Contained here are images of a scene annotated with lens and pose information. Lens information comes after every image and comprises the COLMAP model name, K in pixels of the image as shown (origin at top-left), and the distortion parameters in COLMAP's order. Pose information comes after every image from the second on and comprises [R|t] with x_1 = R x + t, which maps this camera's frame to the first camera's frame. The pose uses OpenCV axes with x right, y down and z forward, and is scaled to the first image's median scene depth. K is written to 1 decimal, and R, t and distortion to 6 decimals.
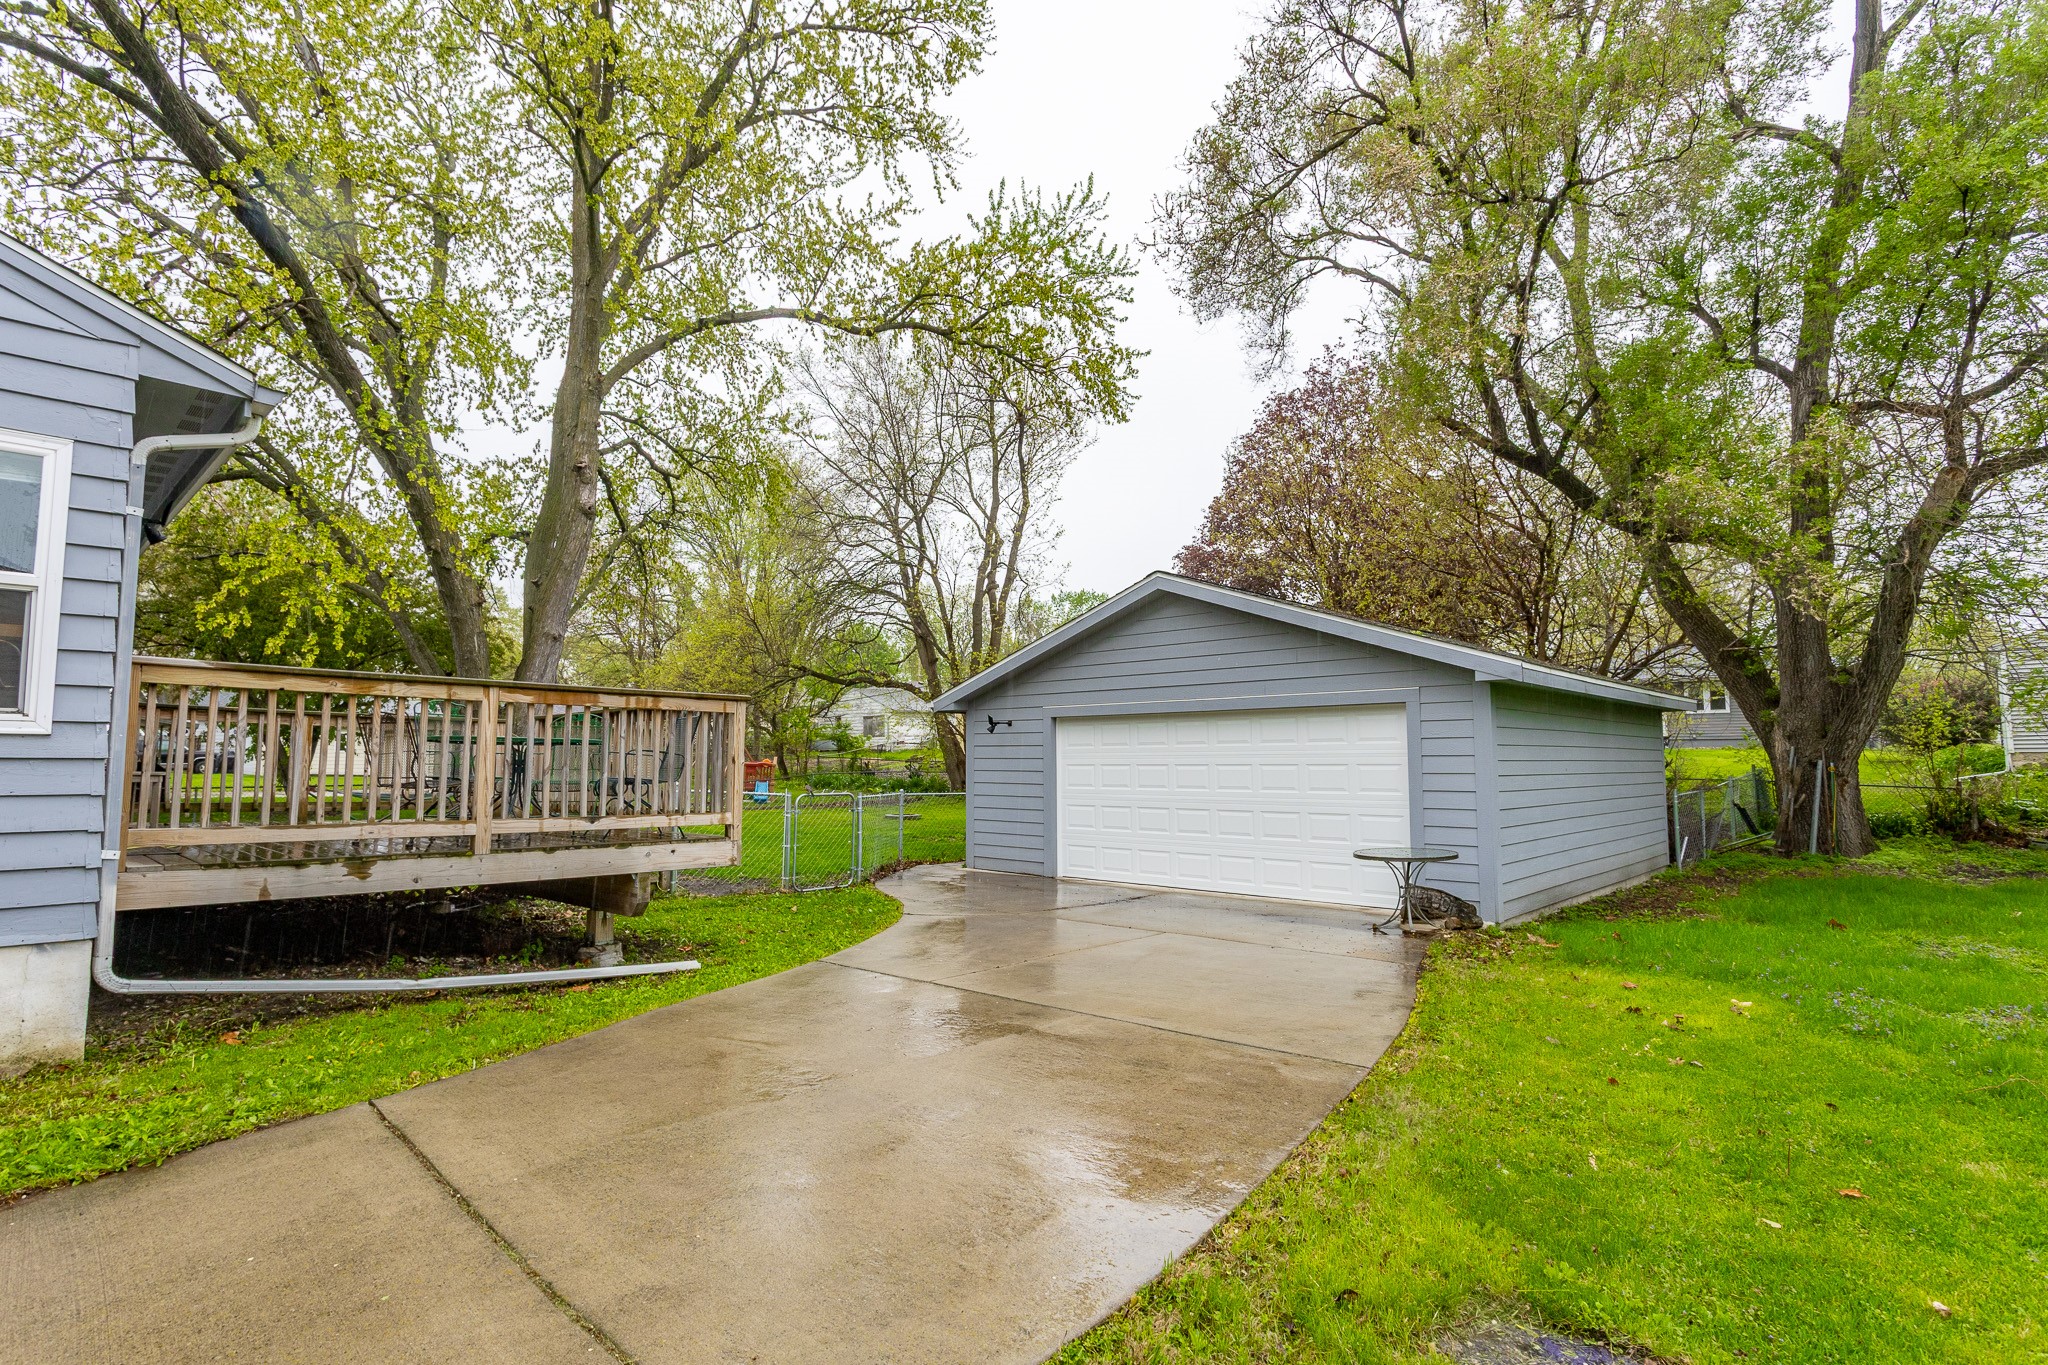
lens RADIAL K [[1029.4, 0, 1026.2], [0, 1029.4, 686.2], [0, 0, 1]] dist [-0.045703, 0.026718]
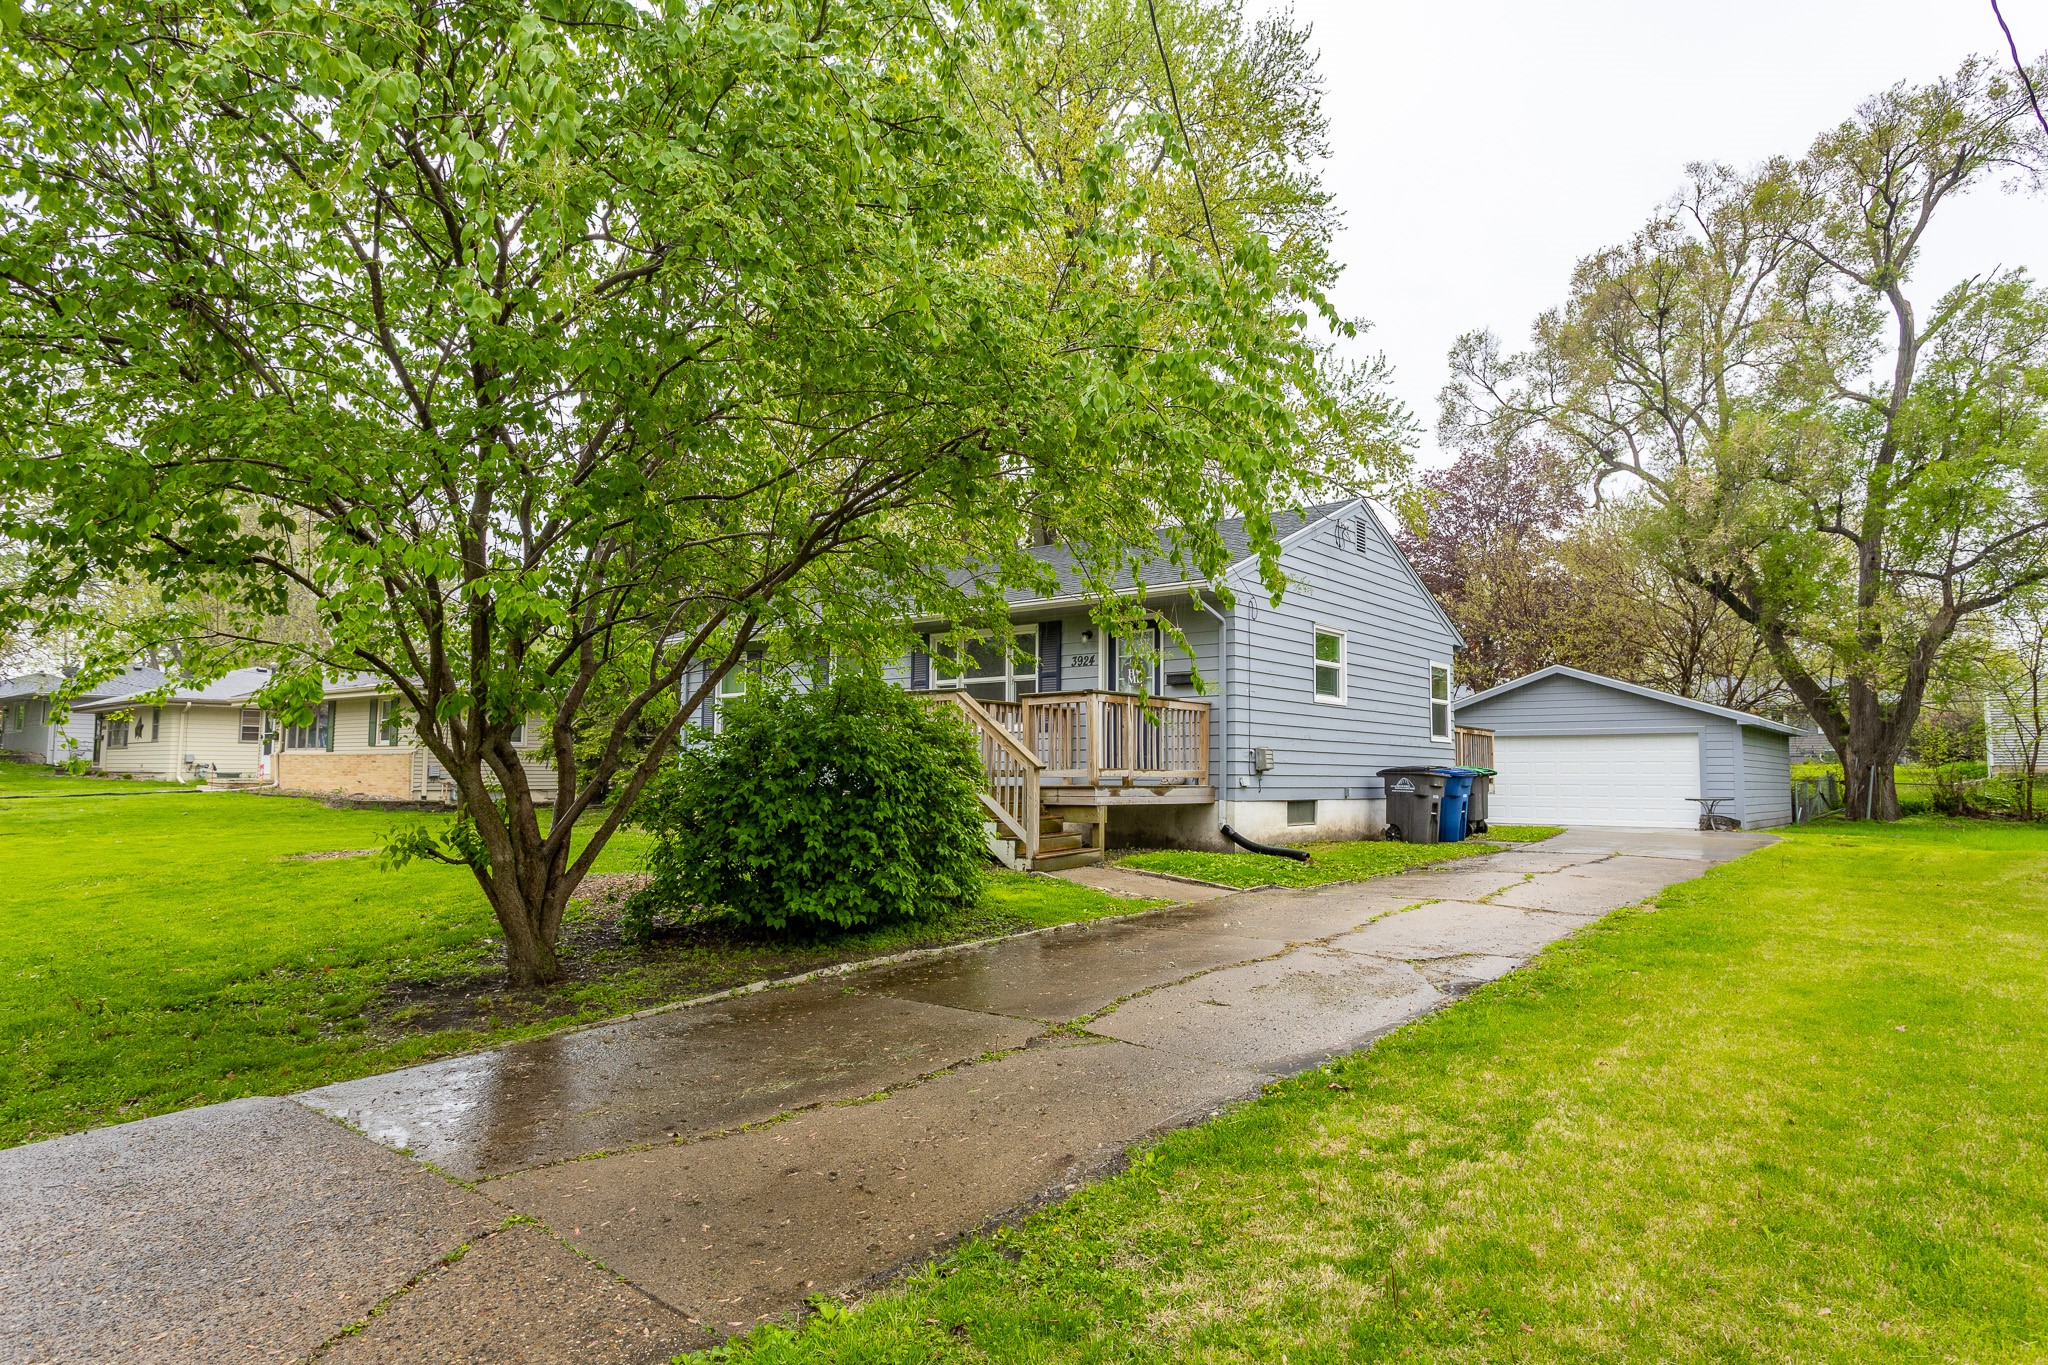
lens RADIAL K [[1180.8, 0, 1025.9], [0, 1180.8, 678.7], [0, 0, 1]] dist [-0.001842, 0.001487]
pose [[0.997952, 0.018565, 0.061207, -0.764510], [-0.018365, 0.999824, -0.003825, -0.040436], [-0.061267, 0.002693, 0.998118, -0.900367]]
